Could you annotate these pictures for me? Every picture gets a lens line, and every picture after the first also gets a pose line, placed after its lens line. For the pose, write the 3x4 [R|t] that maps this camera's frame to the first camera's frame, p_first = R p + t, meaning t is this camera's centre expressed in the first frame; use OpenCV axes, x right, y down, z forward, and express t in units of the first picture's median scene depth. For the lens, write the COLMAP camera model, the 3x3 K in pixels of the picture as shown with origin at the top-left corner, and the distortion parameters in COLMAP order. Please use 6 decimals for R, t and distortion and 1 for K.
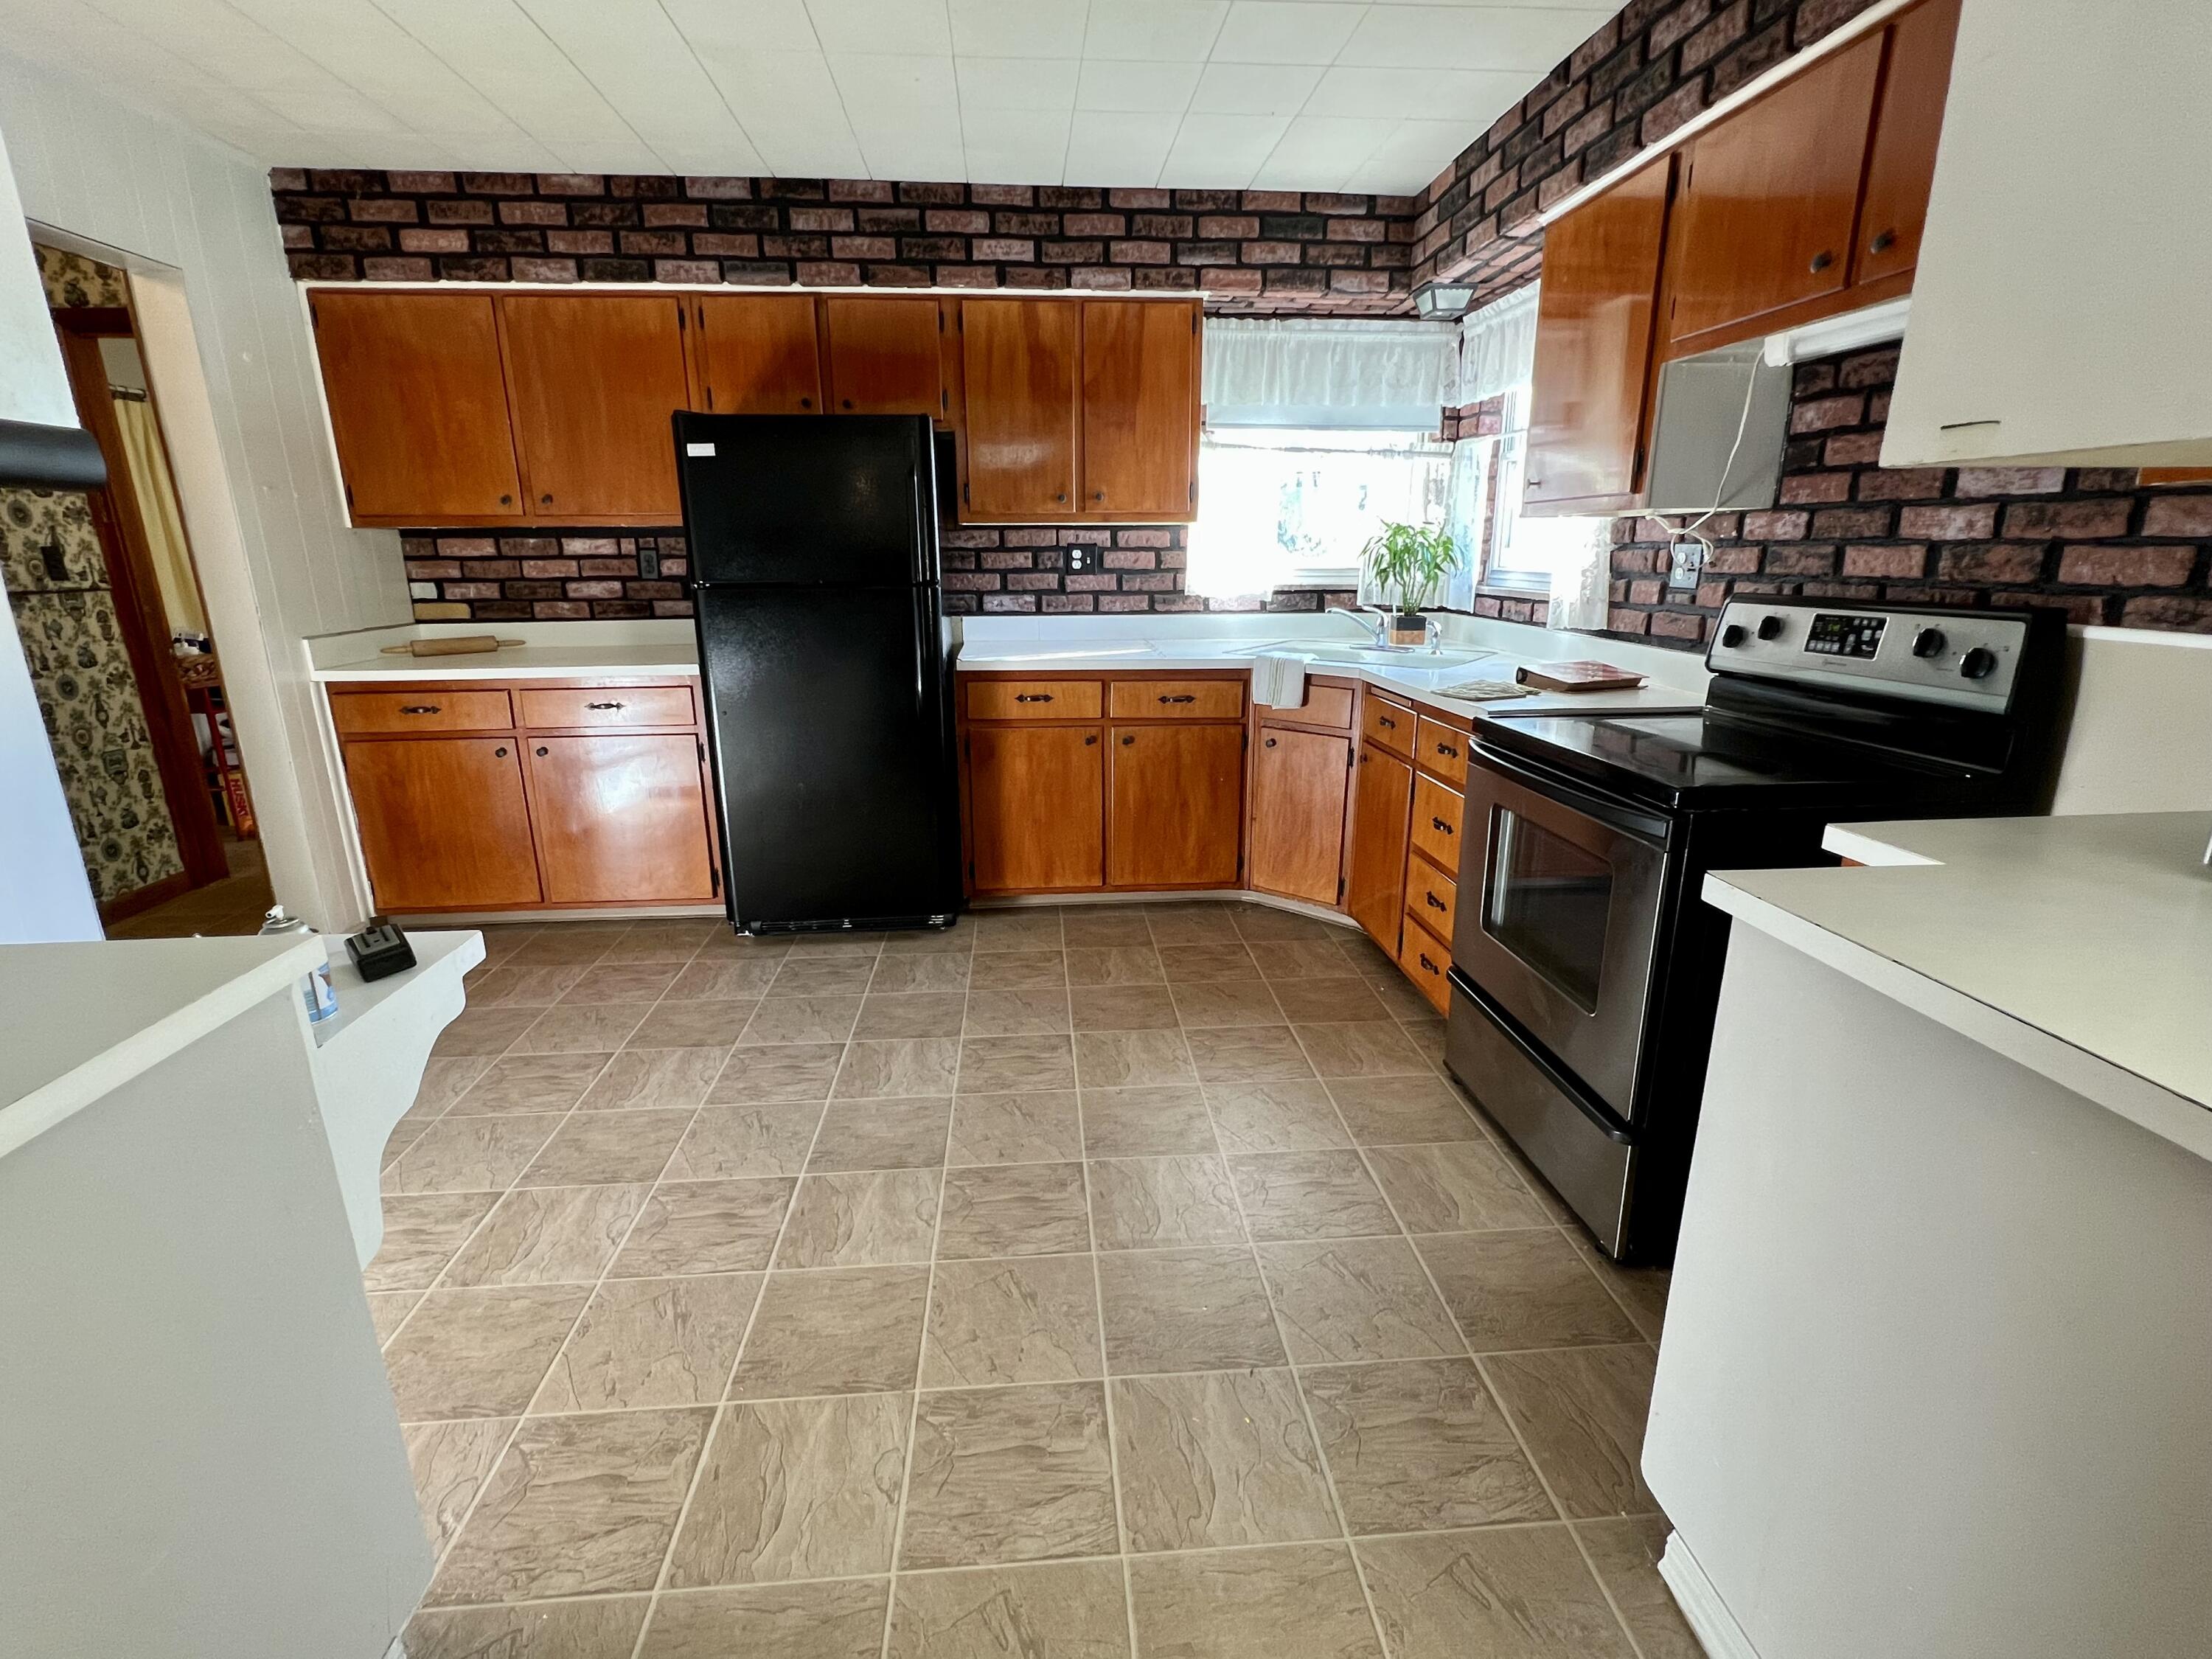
lens RADIAL K [[1021.5, 0, 1099.6], [0, 1021.5, 834.2], [0, 0, 1]] dist [-0.004025, 0.001304]
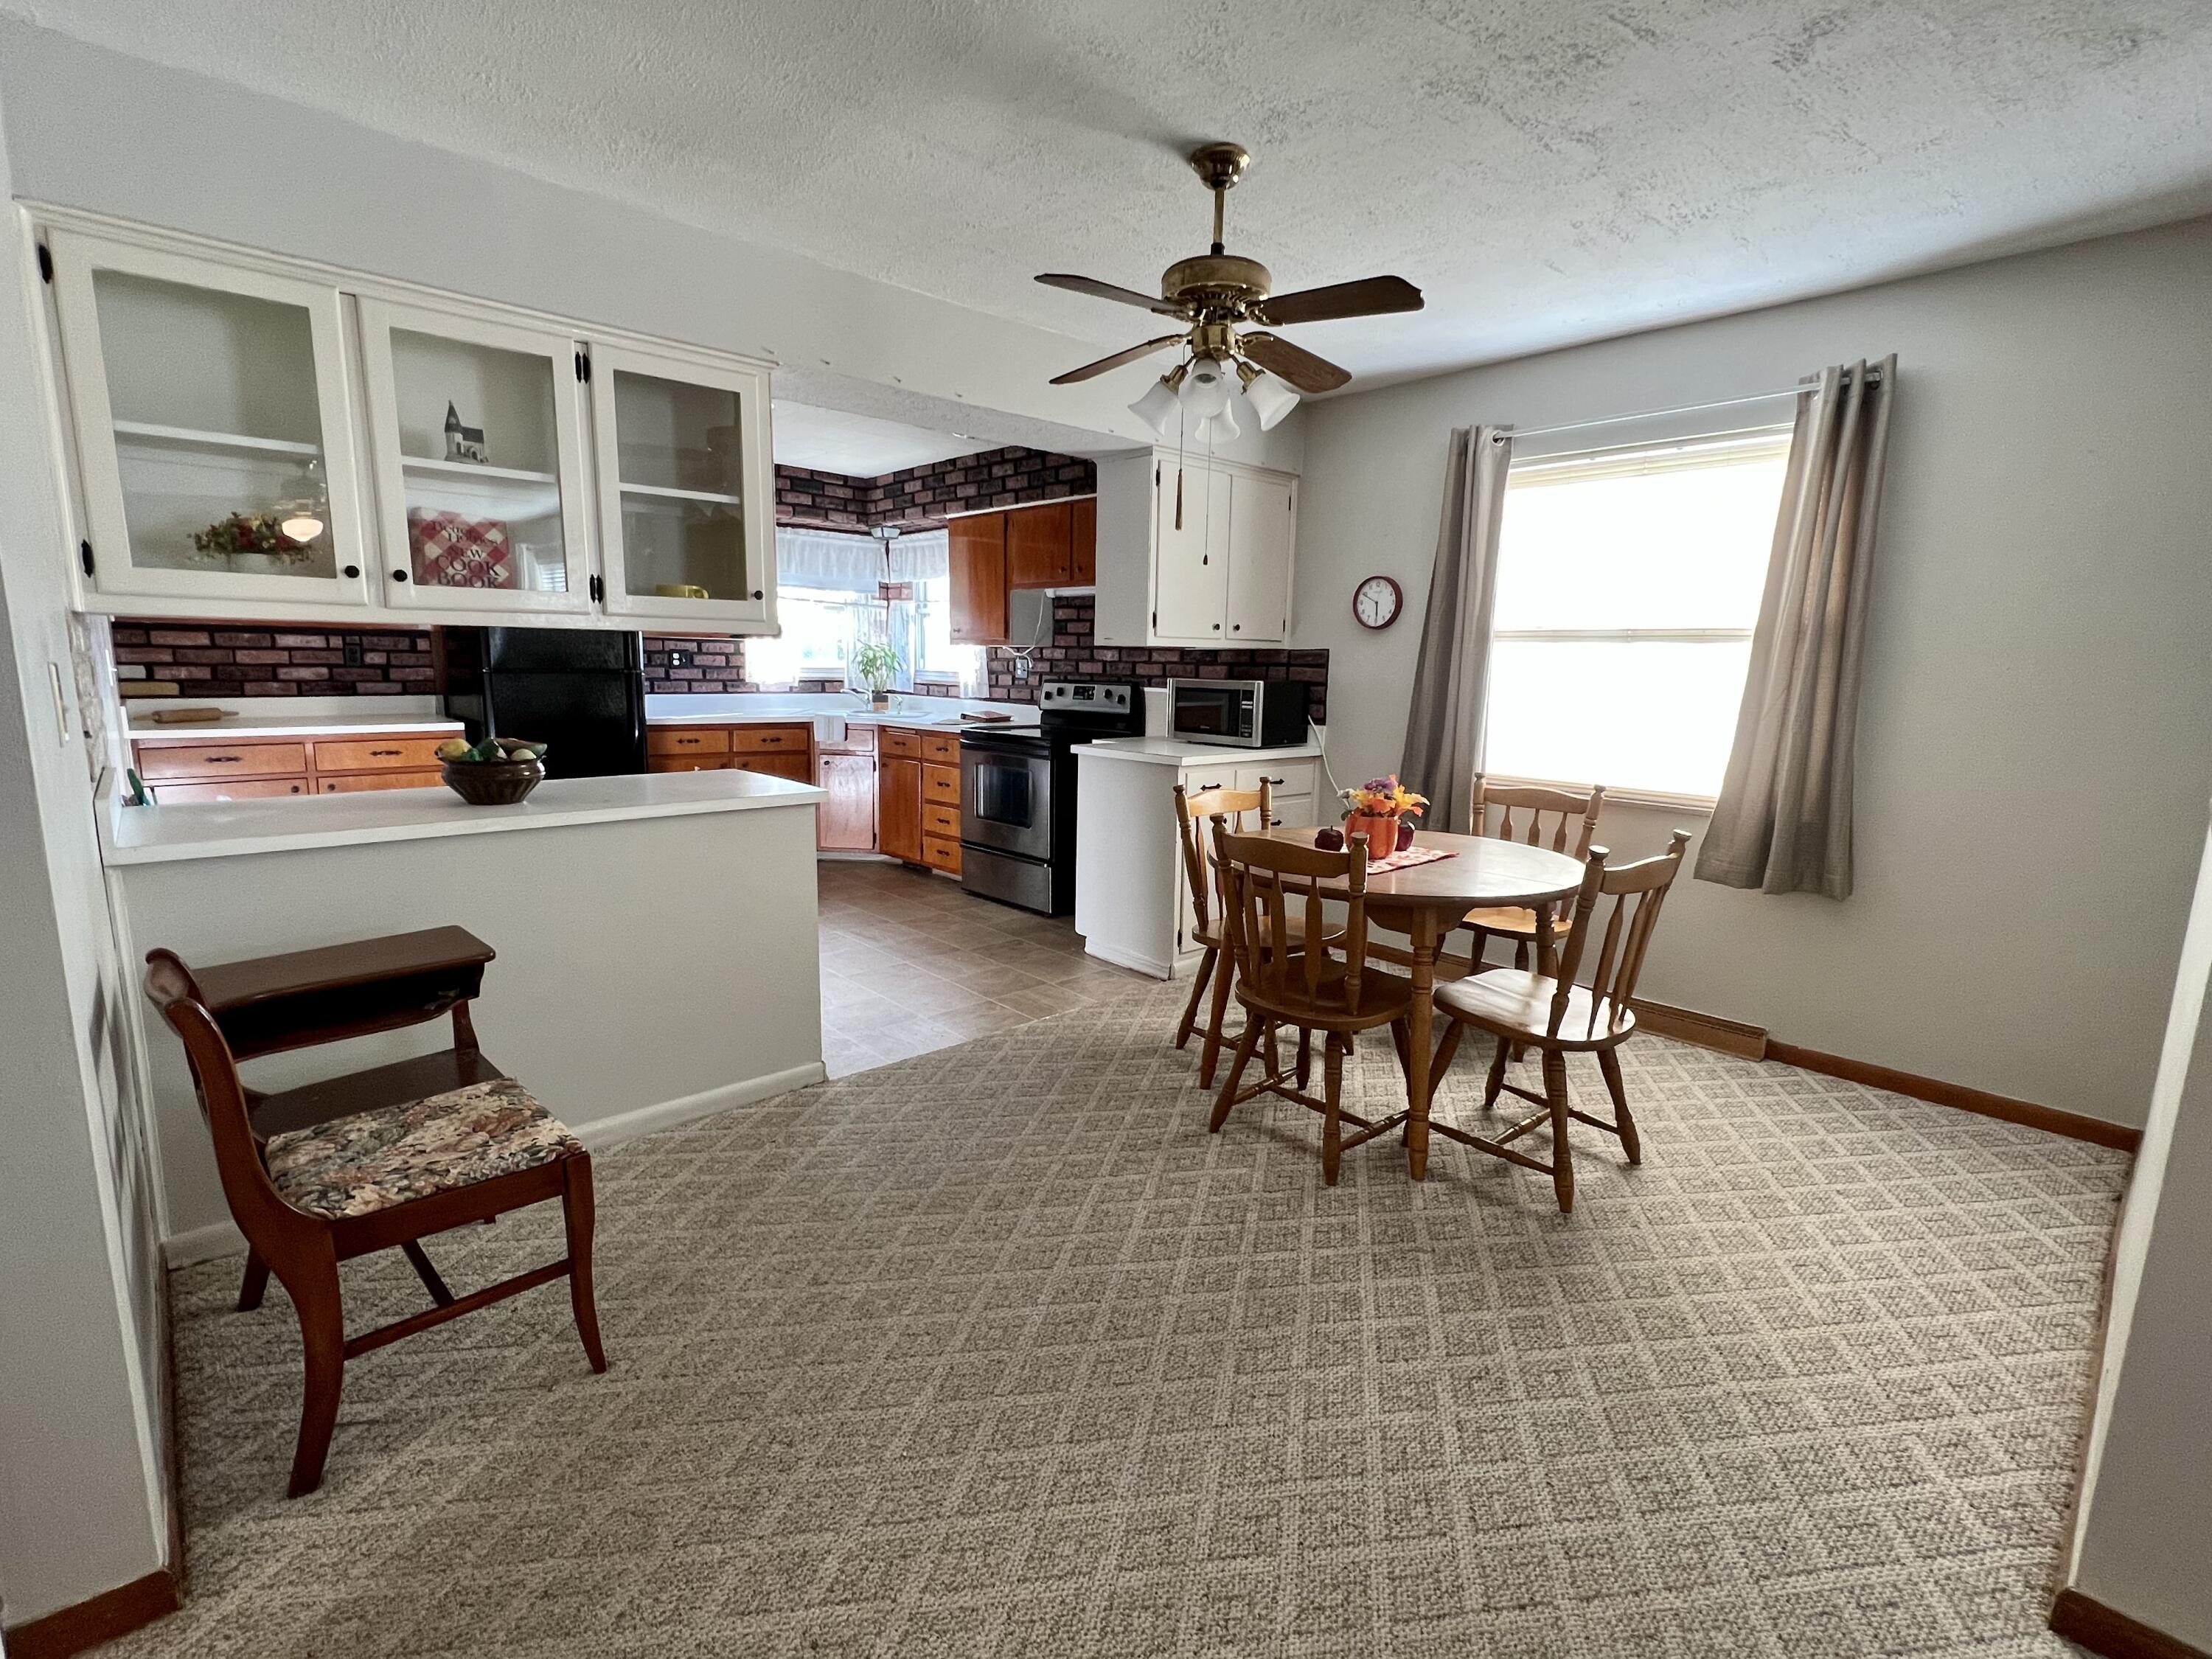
lens RADIAL K [[1021.5, 0, 1098.5], [0, 1021.5, 831.1], [0, 0, 1]] dist [-0.004025, 0.001304]
pose [[0.785924, -0.079670, 0.613169, -0.595019], [0.141707, 0.988478, -0.053197, 0.201678], [-0.601866, 0.128699, 0.788159, -0.714432]]
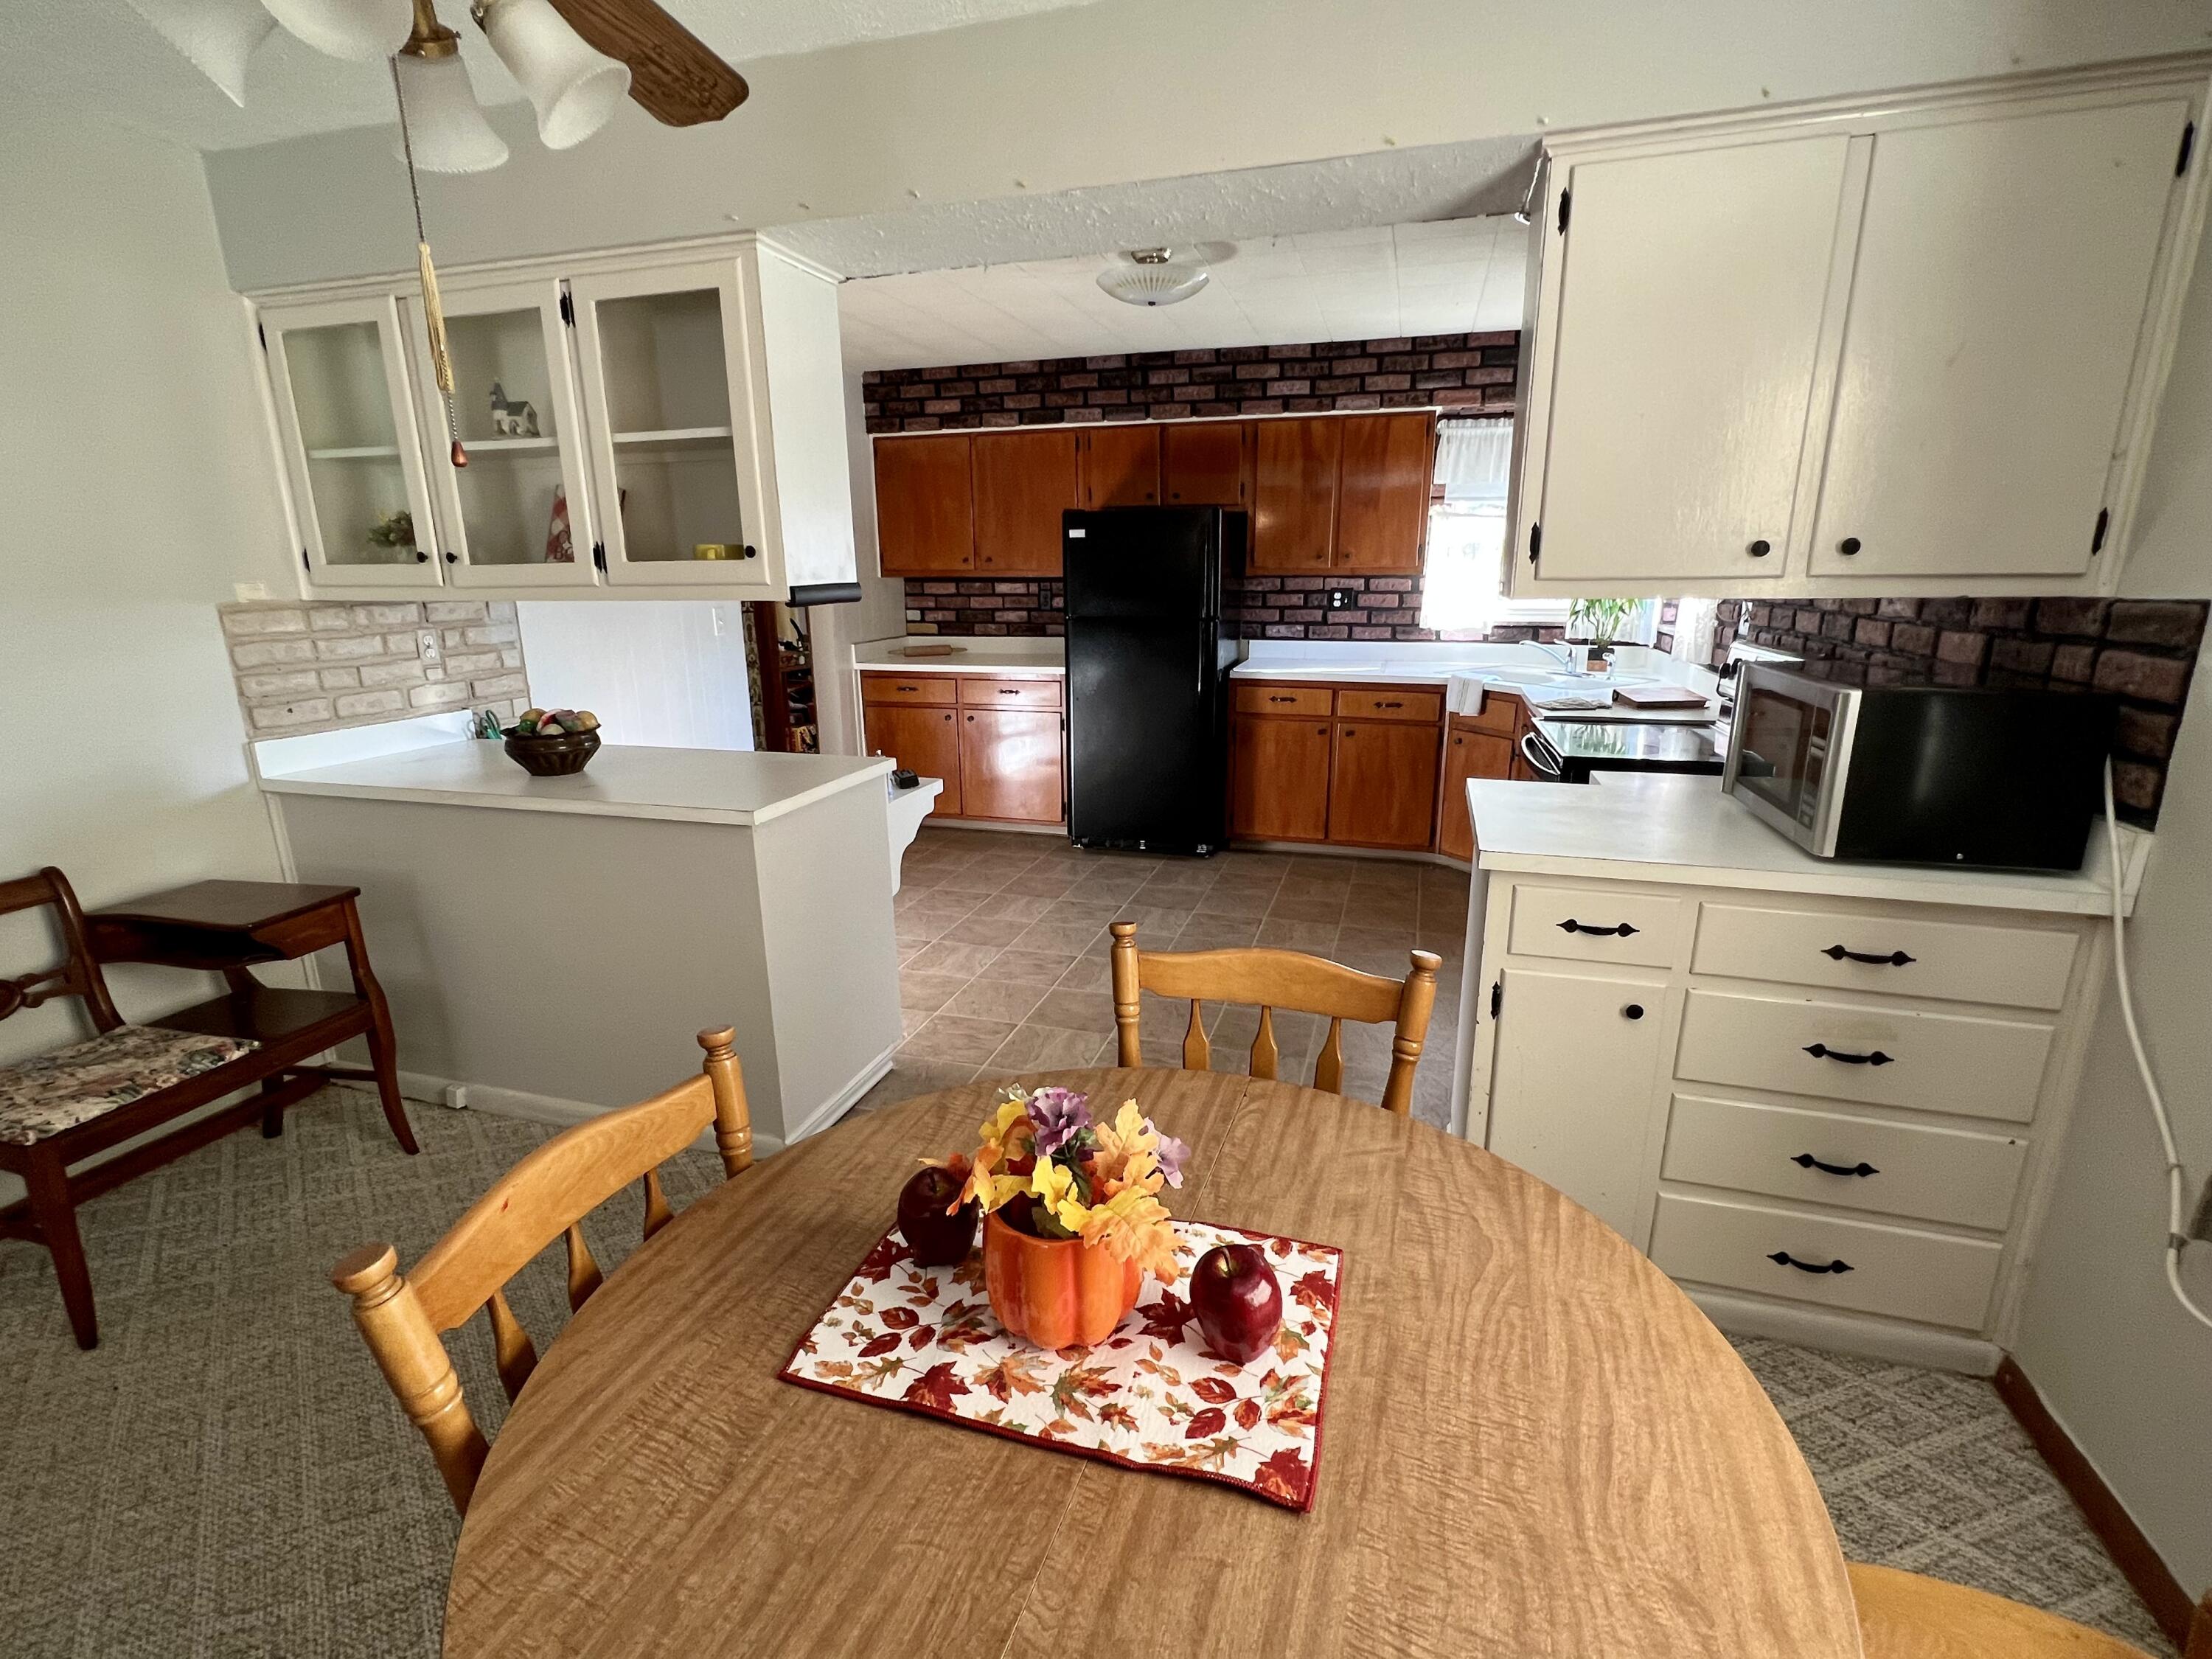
lens RADIAL K [[1021.5, 0, 1103.5], [0, 1021.5, 837.2], [0, 0, 1]] dist [-0.004025, 0.001304]
pose [[0.932176, 0.092653, -0.349948, 0.227394], [-0.096656, 0.995299, 0.006048, 0.075589], [0.348864, 0.028187, 0.936749, -0.425614]]
